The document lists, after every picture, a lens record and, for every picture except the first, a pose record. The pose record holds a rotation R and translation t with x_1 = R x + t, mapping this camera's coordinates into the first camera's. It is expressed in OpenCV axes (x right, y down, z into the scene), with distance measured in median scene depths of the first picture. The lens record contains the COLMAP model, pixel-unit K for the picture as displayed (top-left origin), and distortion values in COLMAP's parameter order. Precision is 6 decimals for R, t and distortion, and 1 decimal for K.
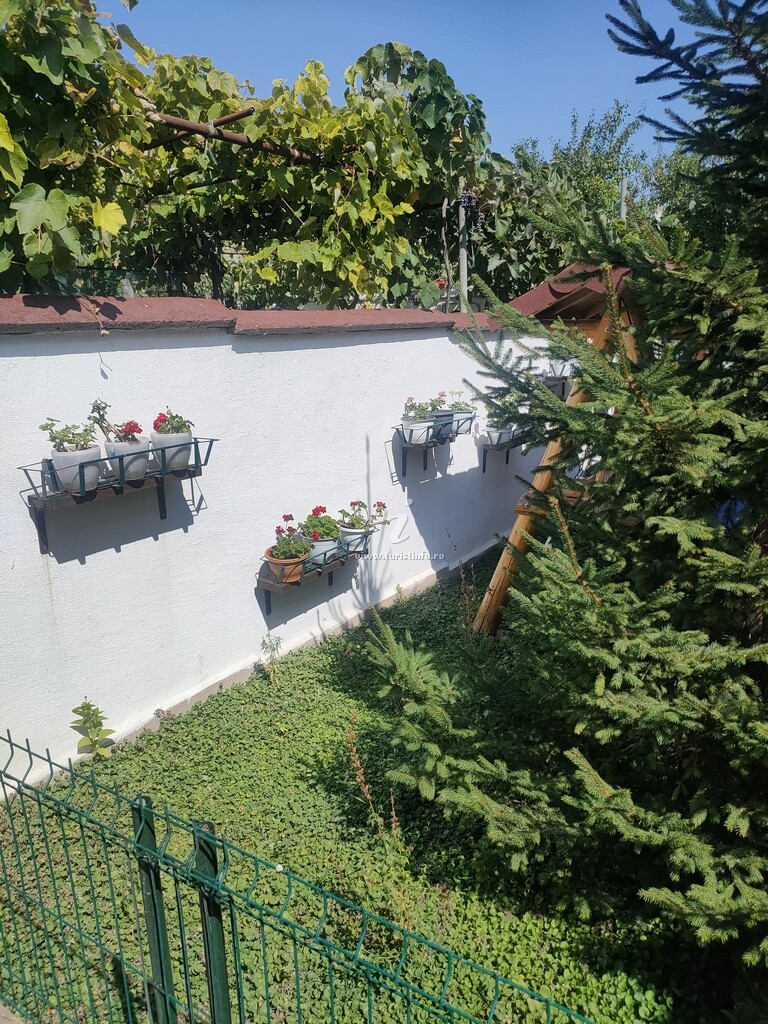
lens RADIAL K [[762.2, 0, 384.3], [0, 762.2, 513.3], [0, 0, 1]] dist [-0.008692, -0.006178]
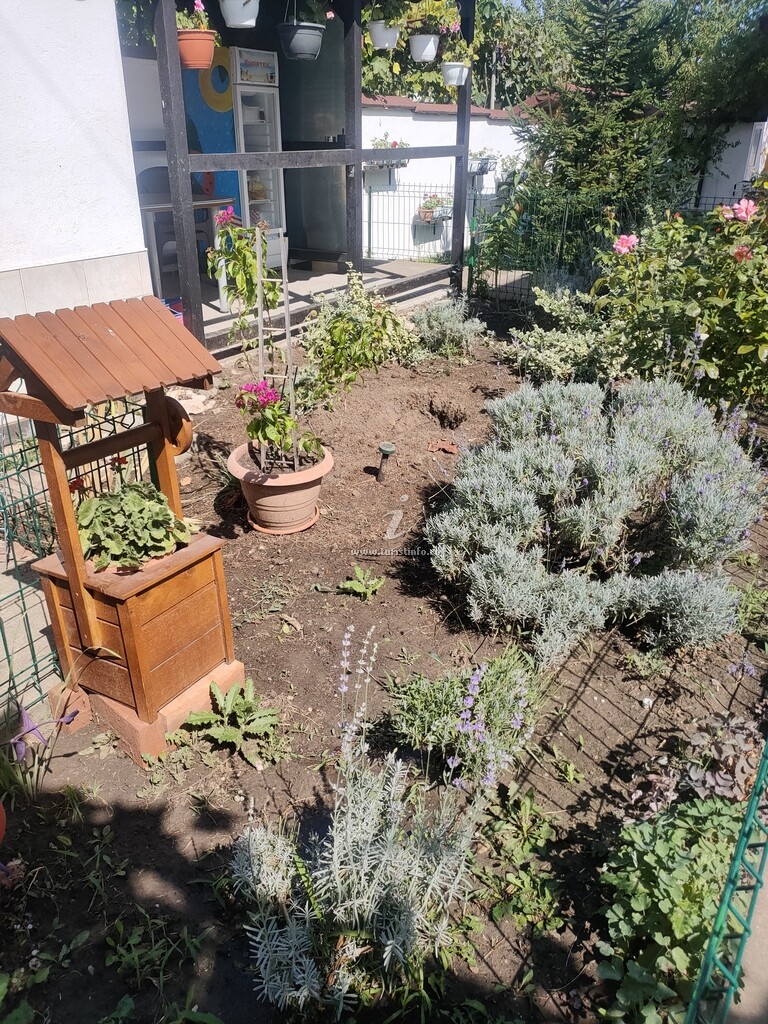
lens RADIAL K [[762.2, 0, 385.2], [0, 762.2, 511.0], [0, 0, 1]] dist [-0.008692, -0.006178]
pose [[0.999060, 0.011965, 0.041667, -0.245216], [-0.020586, 0.976818, 0.213079, 0.342924], [-0.038152, -0.213736, 0.976146, -1.150300]]
